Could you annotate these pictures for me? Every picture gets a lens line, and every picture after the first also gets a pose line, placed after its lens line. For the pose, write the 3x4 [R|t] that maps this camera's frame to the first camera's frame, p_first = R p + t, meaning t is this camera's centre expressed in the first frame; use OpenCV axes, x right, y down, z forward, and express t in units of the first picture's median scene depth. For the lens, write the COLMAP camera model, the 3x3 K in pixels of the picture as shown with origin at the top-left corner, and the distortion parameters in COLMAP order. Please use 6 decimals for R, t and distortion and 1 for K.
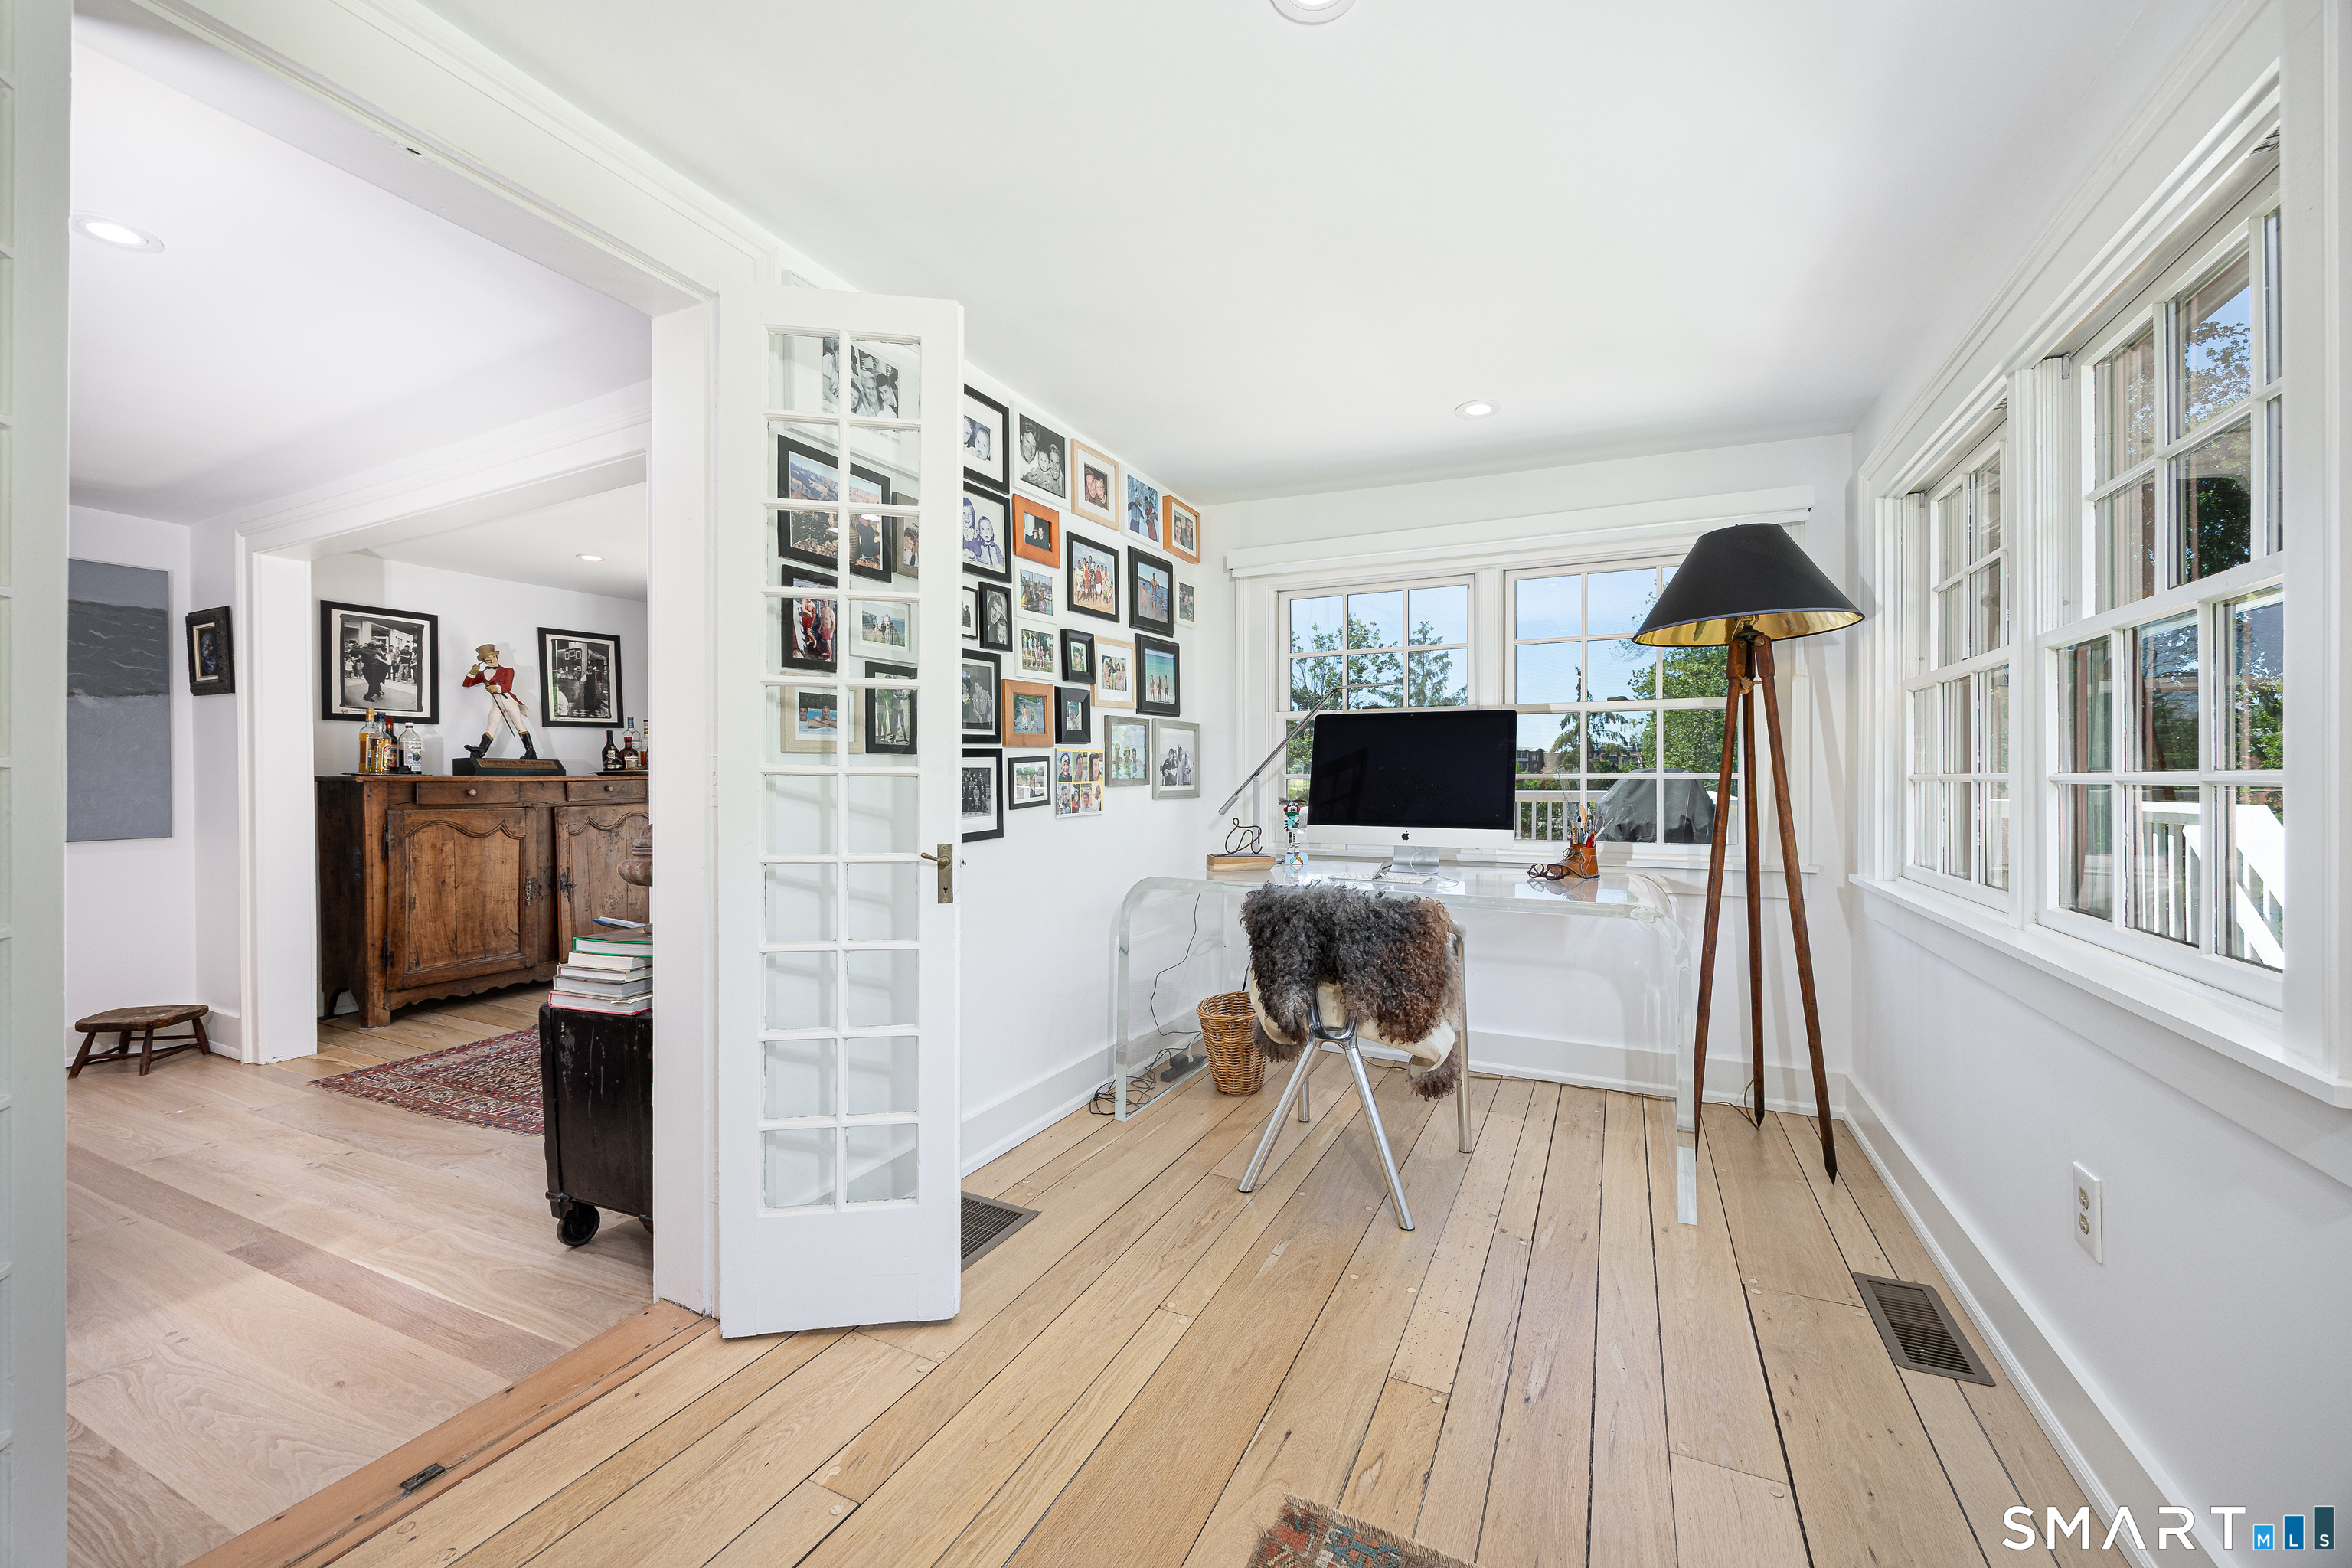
lens RADIAL K [[948.6, 0, 1186.2], [0, 948.6, 774.9], [0, 0, 1]] dist [-0.010656, -0.000109]
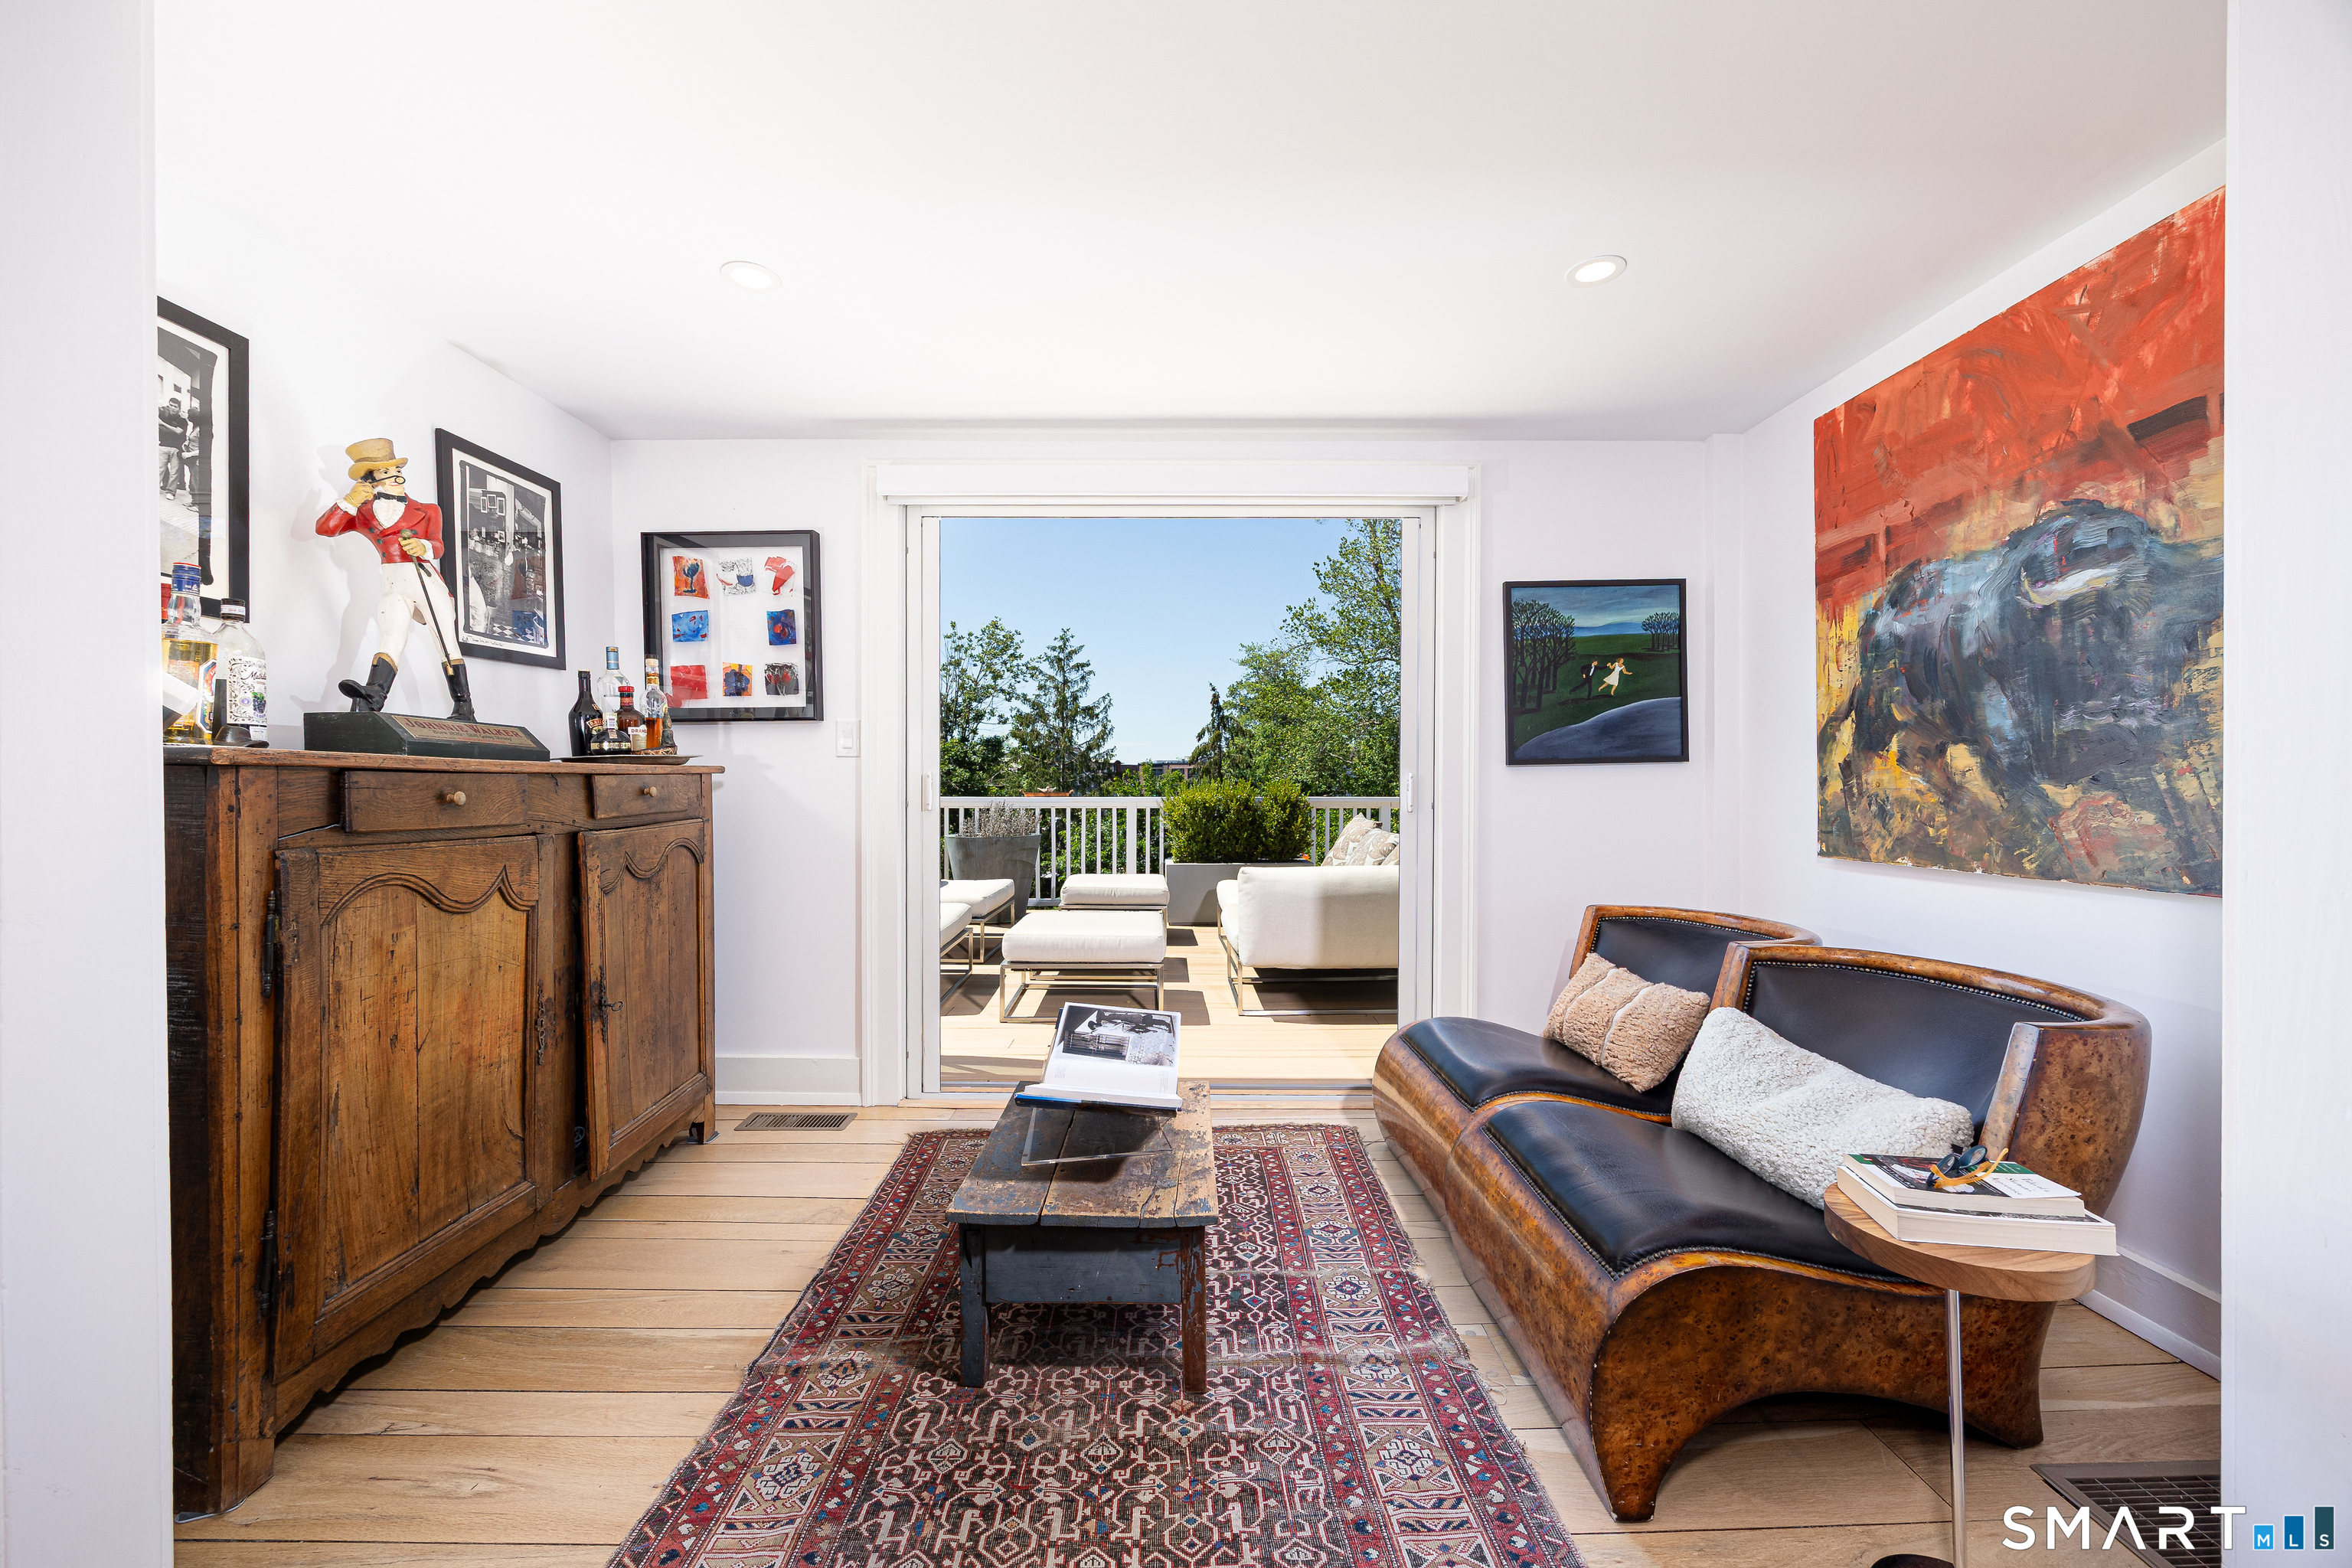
lens RADIAL K [[948.6, 0, 1169.5], [0, 948.6, 796.1], [0, 0, 1]] dist [-0.010656, -0.000109]
pose [[0.904371, -0.002426, 0.426740, -0.617025], [-0.002192, 0.999944, 0.010331, 0.012344], [-0.426741, -0.010279, 0.904315, 0.491417]]
